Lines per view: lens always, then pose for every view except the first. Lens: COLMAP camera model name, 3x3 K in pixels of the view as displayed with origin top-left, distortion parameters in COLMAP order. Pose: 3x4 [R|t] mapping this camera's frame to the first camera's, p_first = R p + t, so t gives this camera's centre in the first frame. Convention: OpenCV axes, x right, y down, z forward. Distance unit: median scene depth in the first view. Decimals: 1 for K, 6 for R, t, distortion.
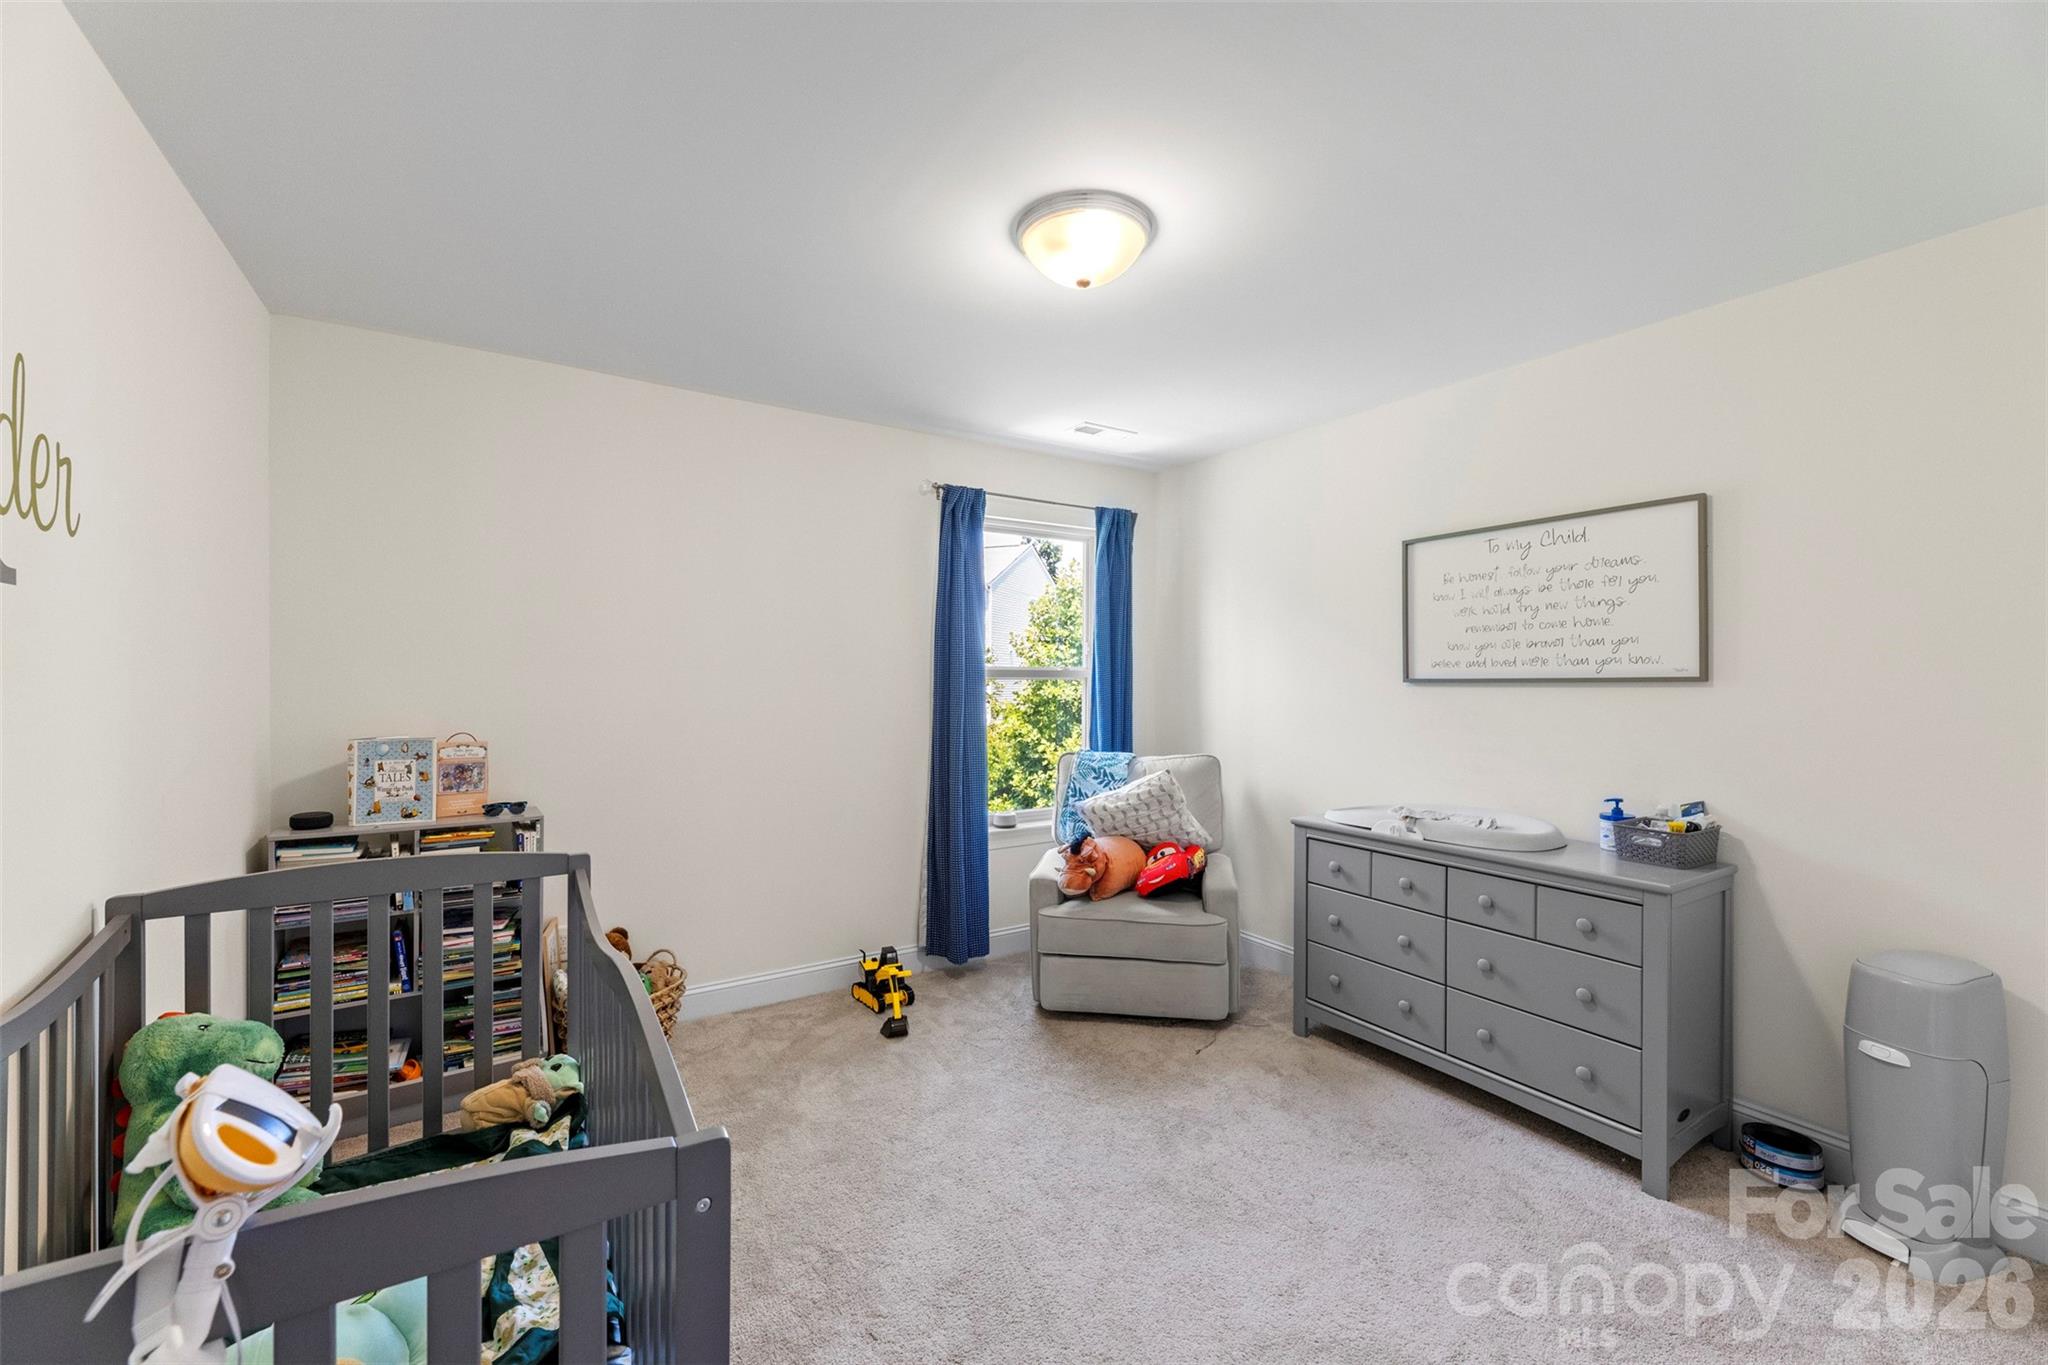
lens RADIAL K [[824.2, 0, 1023.4], [0, 824.2, 681.1], [0, 0, 1]] dist [0.000260, 0.000065]
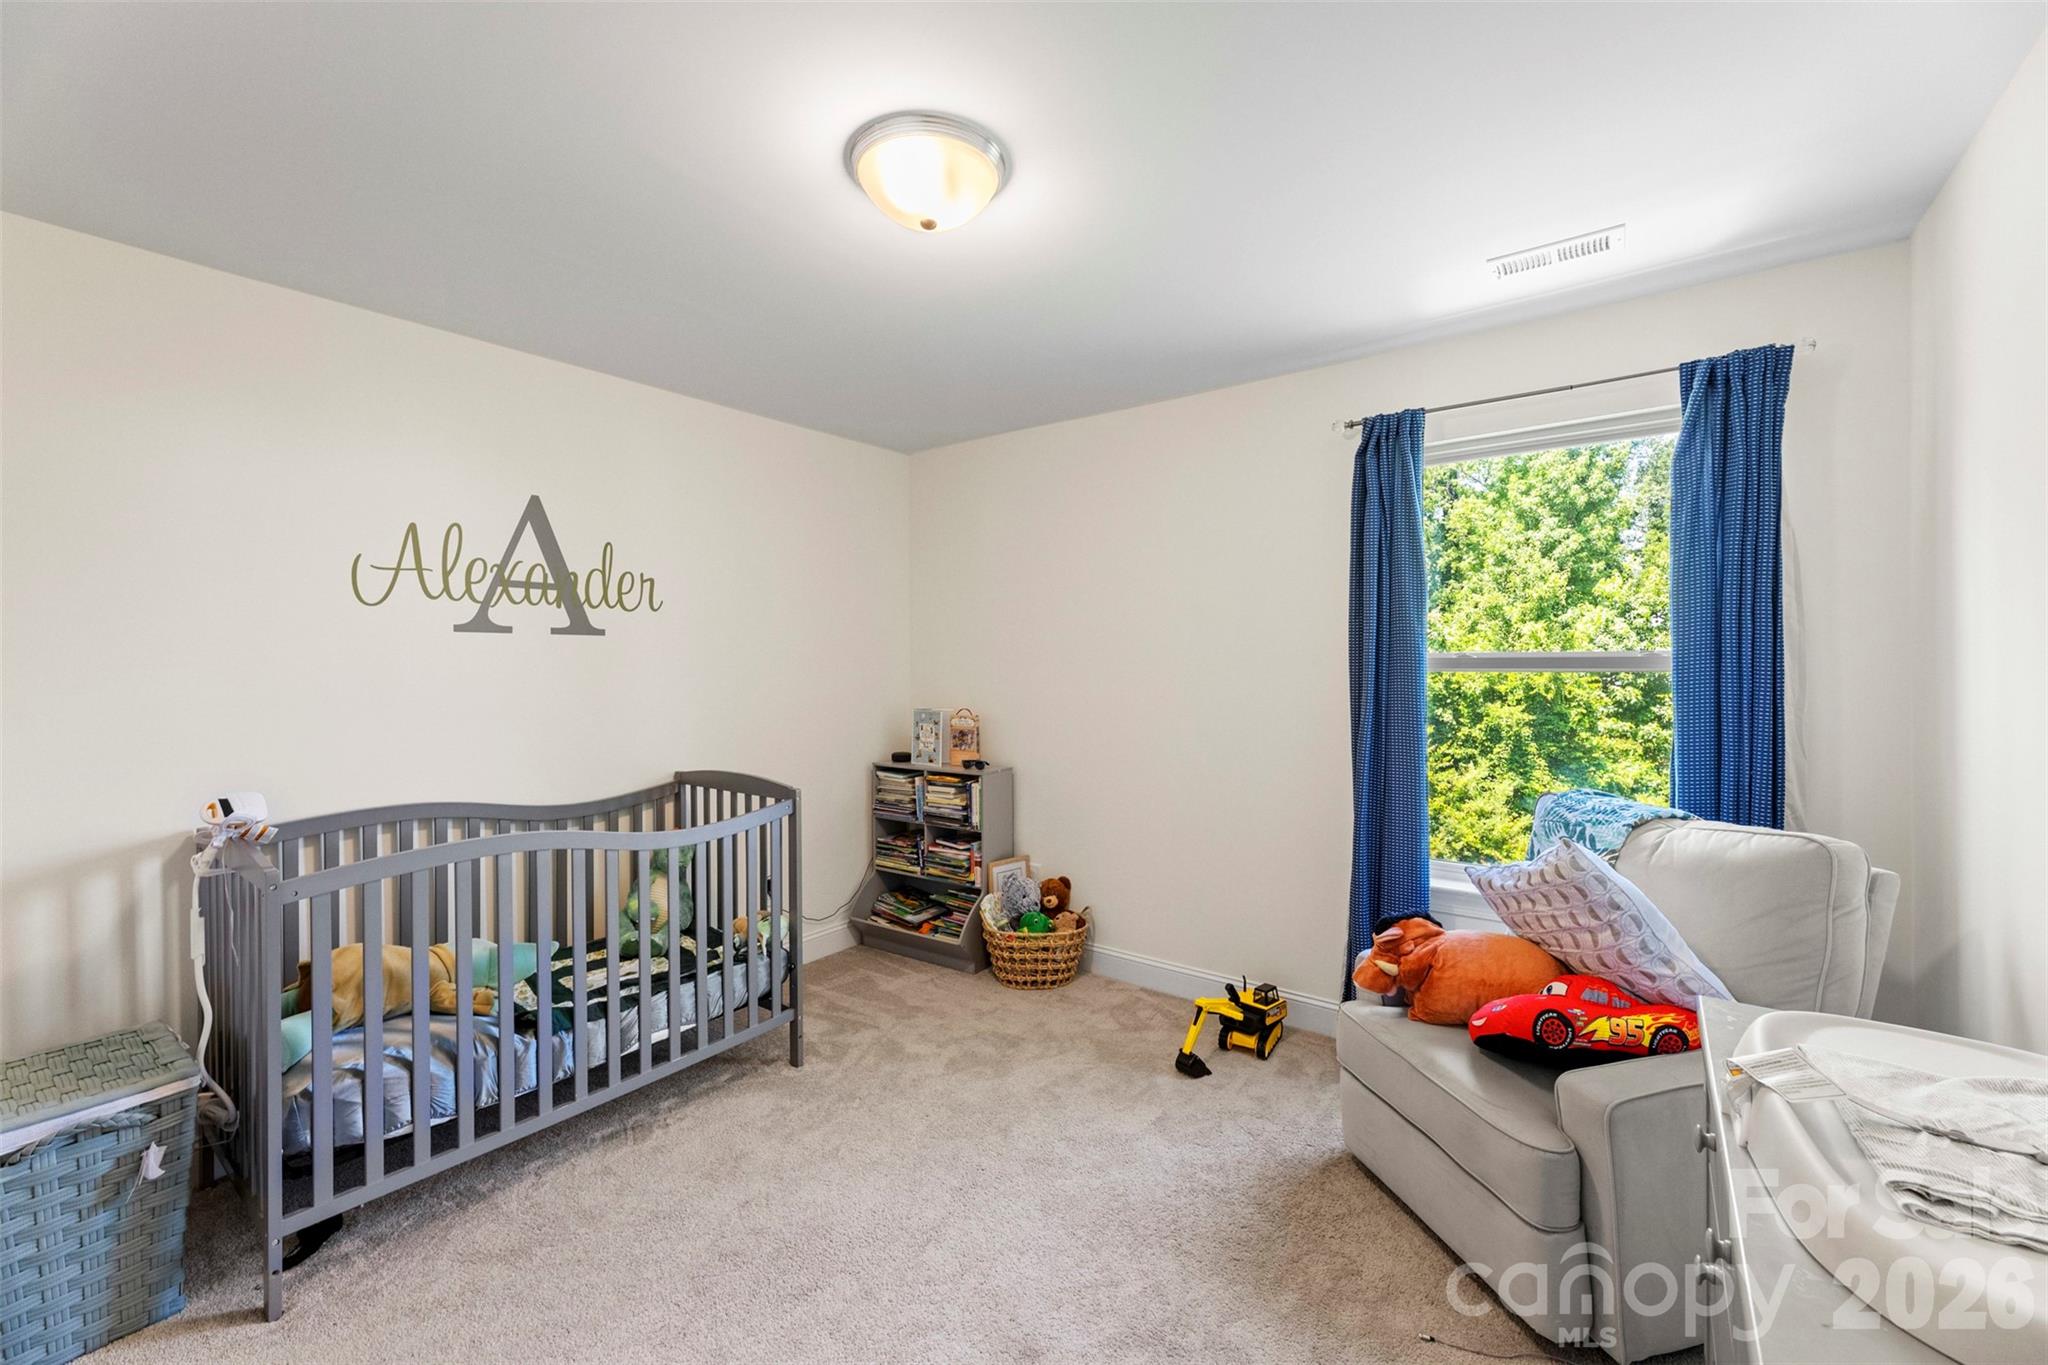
lens RADIAL K [[824.2, 0, 1035.0], [0, 824.2, 669.9], [0, 0, 1]] dist [0.000260, 0.000065]
pose [[0.351561, 0.001762, -0.936163, 0.679886], [0.001324, 0.999996, 0.002379, -0.008095], [0.936164, -0.002076, 0.351558, 0.583298]]
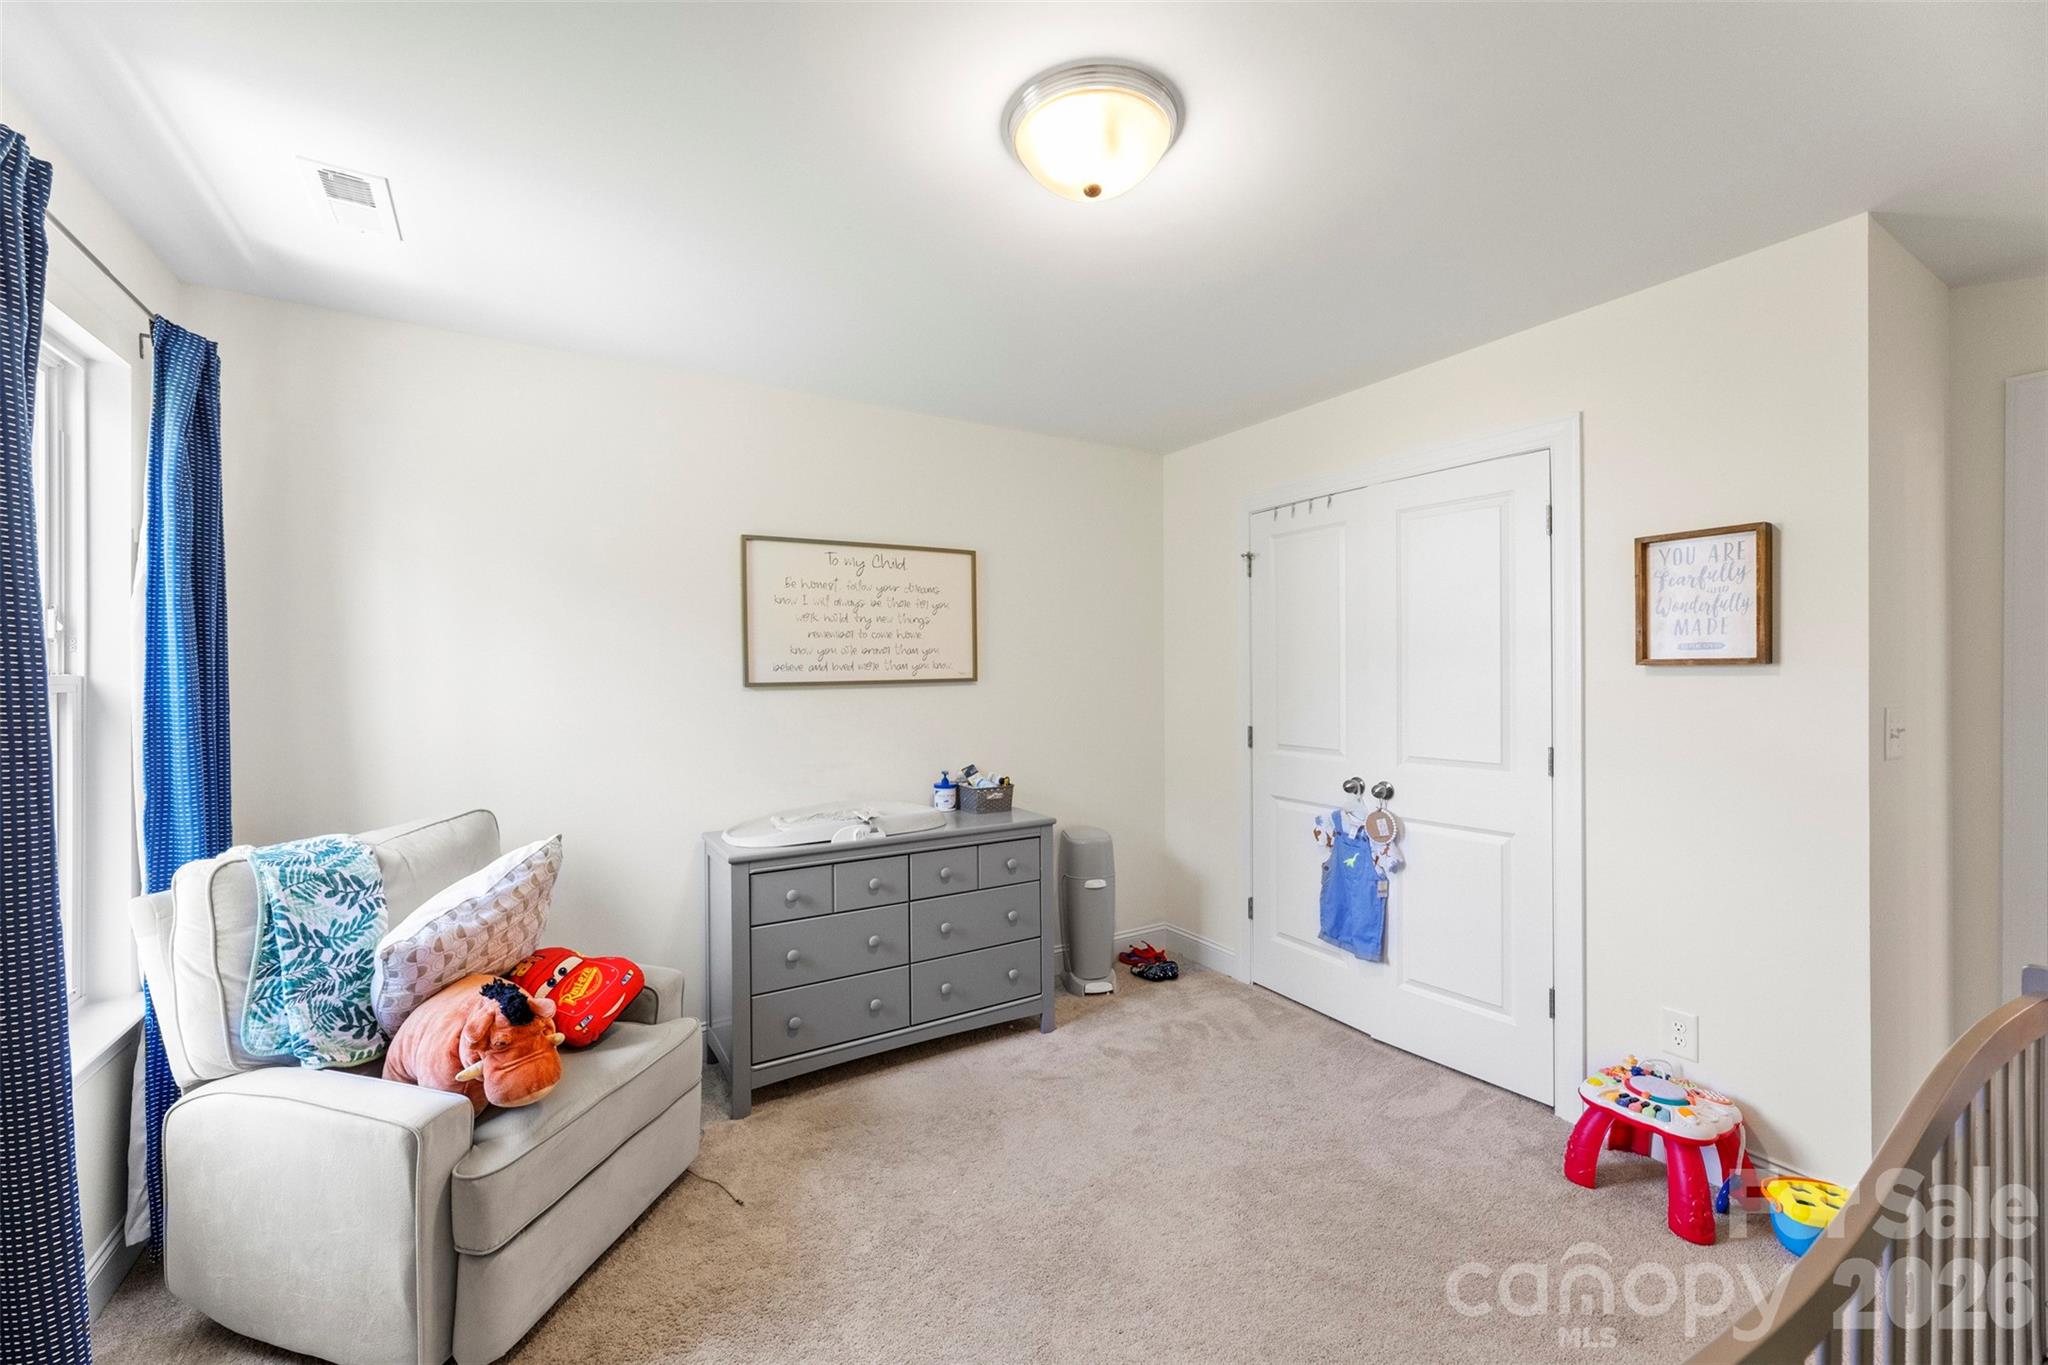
lens RADIAL K [[824.2, 0, 1003.2], [0, 824.2, 676.5], [0, 0, 1]] dist [0.000260, 0.000065]
pose [[0.025779, -0.008198, 0.999634, -0.527671], [0.011438, 0.999903, 0.007906, -0.016050], [-0.999602, 0.011230, 0.025870, 0.782911]]
